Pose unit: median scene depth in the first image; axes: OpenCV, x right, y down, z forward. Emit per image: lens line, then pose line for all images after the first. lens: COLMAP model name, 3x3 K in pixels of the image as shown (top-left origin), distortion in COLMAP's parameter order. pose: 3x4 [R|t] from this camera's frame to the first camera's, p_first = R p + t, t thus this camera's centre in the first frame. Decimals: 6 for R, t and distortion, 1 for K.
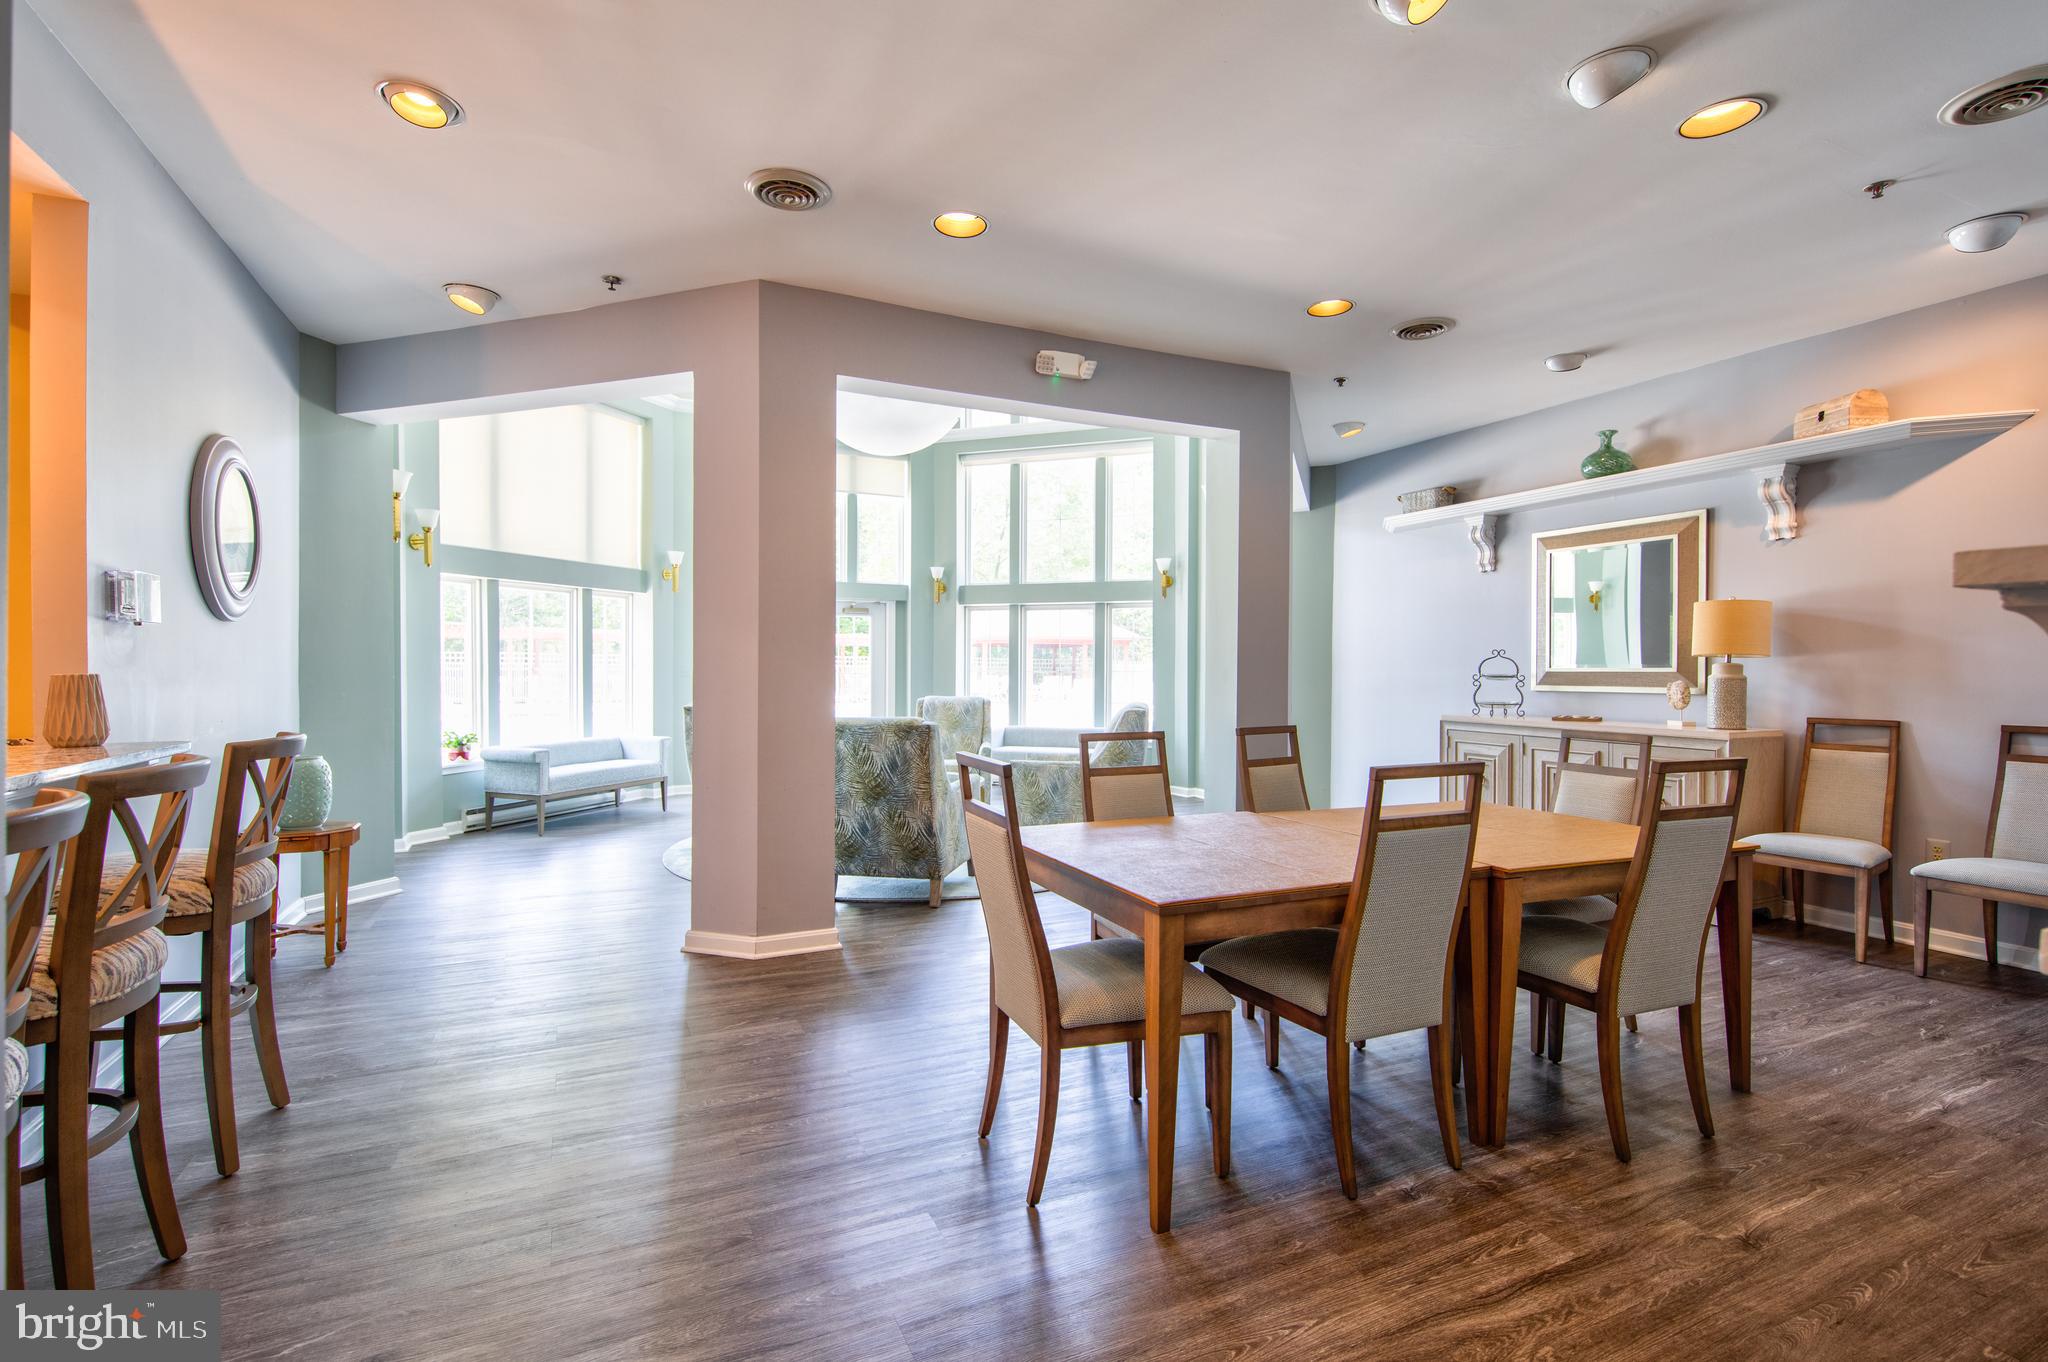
lens RADIAL K [[947.7, 0, 1022.1], [0, 947.7, 684.8], [0, 0, 1]] dist [-0.000898, -0.000191]
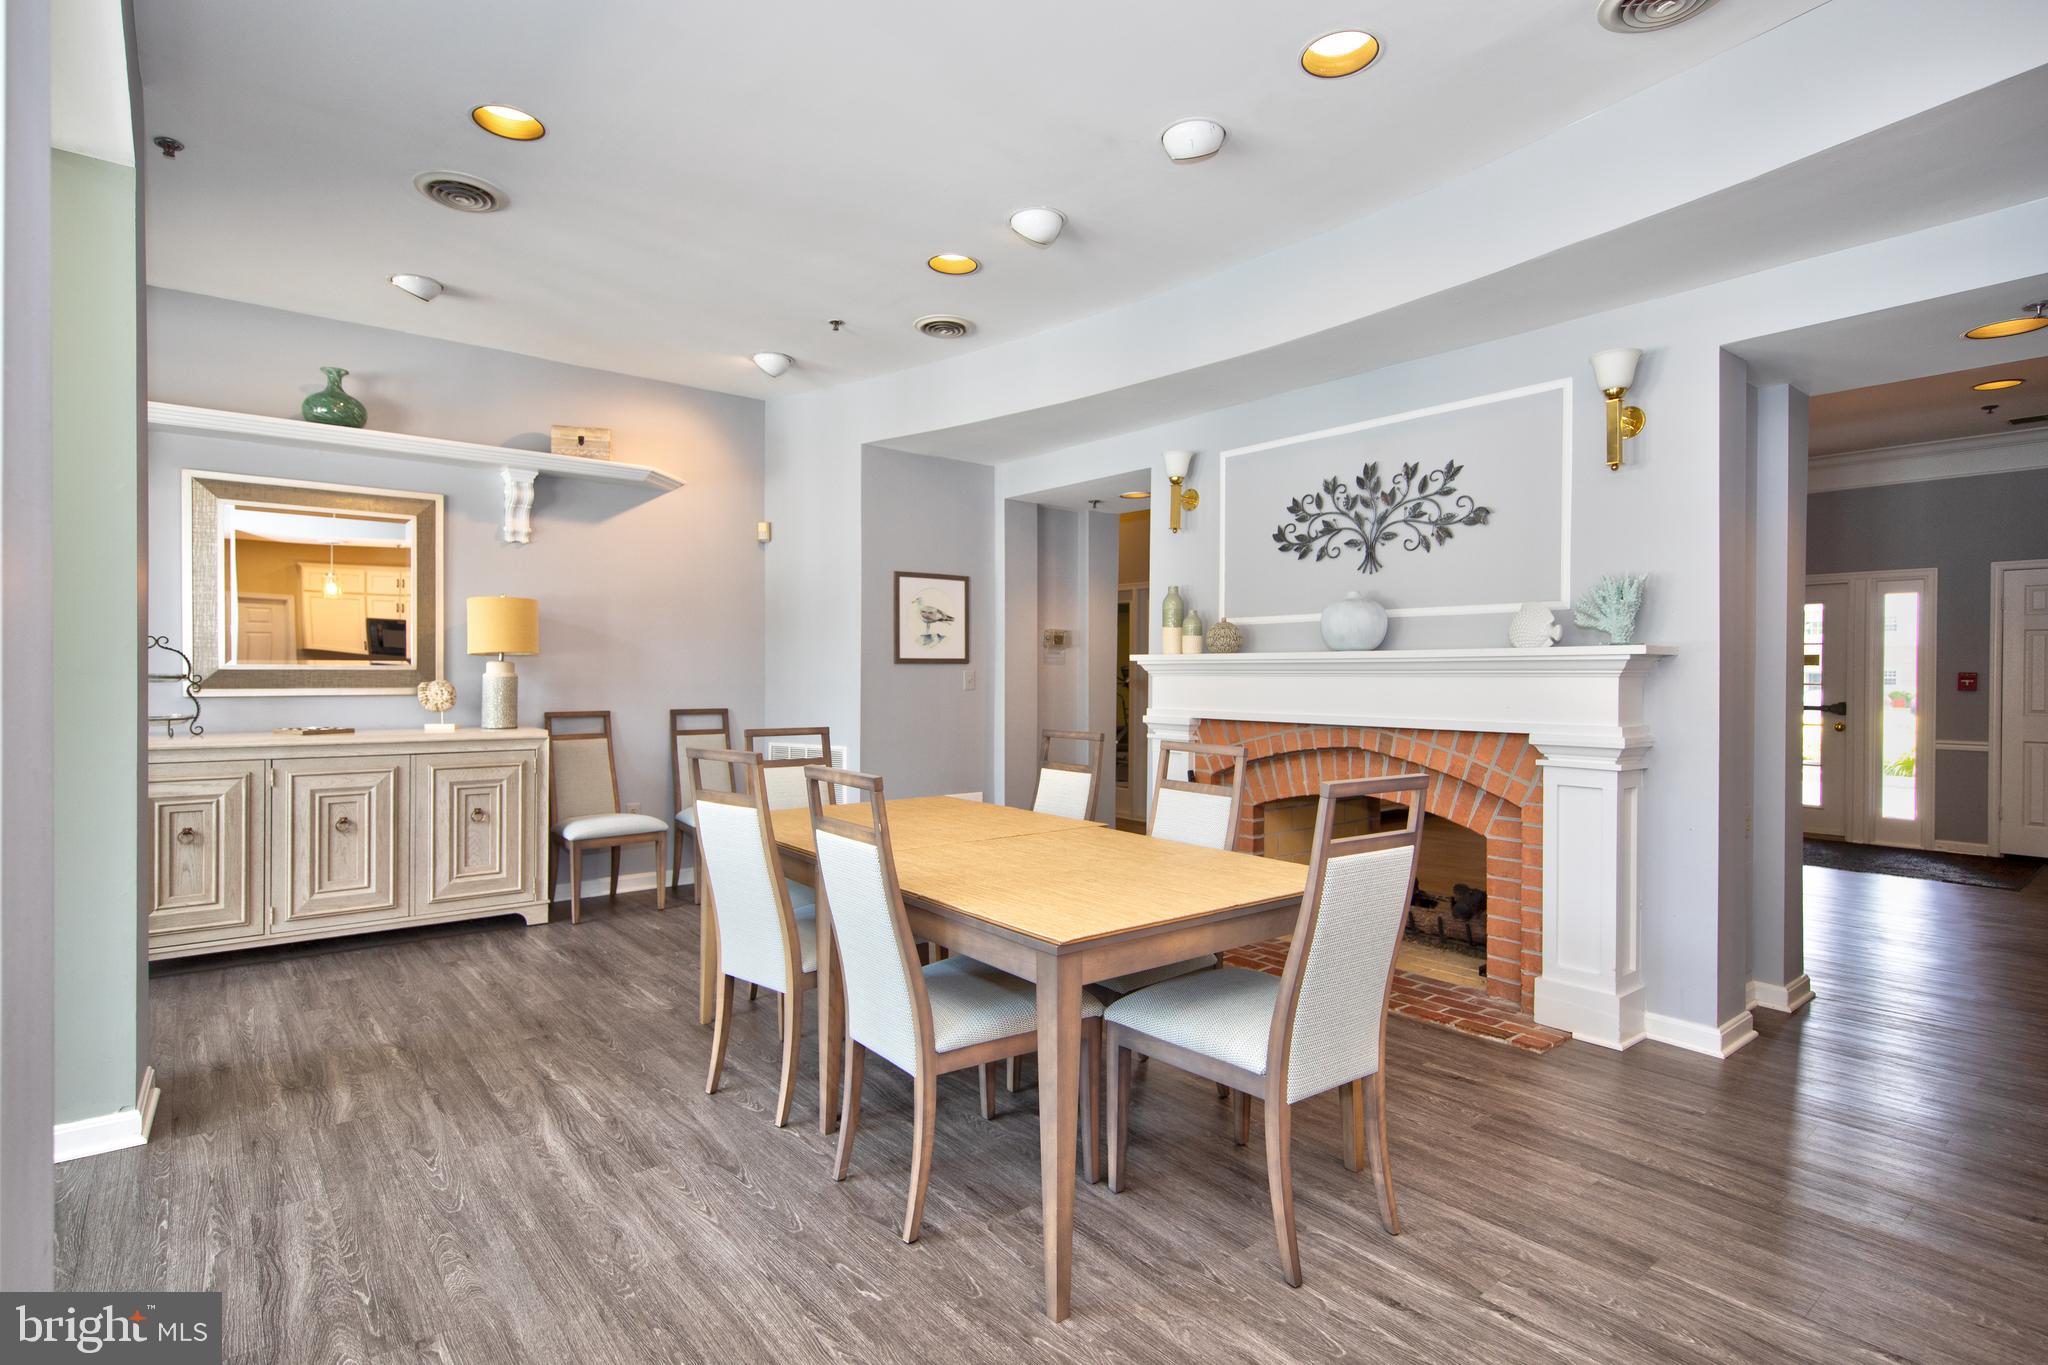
lens RADIAL K [[994.3, 0, 1019.0], [0, 994.3, 681.2], [0, 0, 1]] dist [0.018319, -0.003116]
pose [[-0.247188, -0.015589, 0.968842, -0.395074], [0.009532, 0.999783, 0.018518, -0.016500], [-0.968921, 0.013812, -0.246986, 0.741638]]
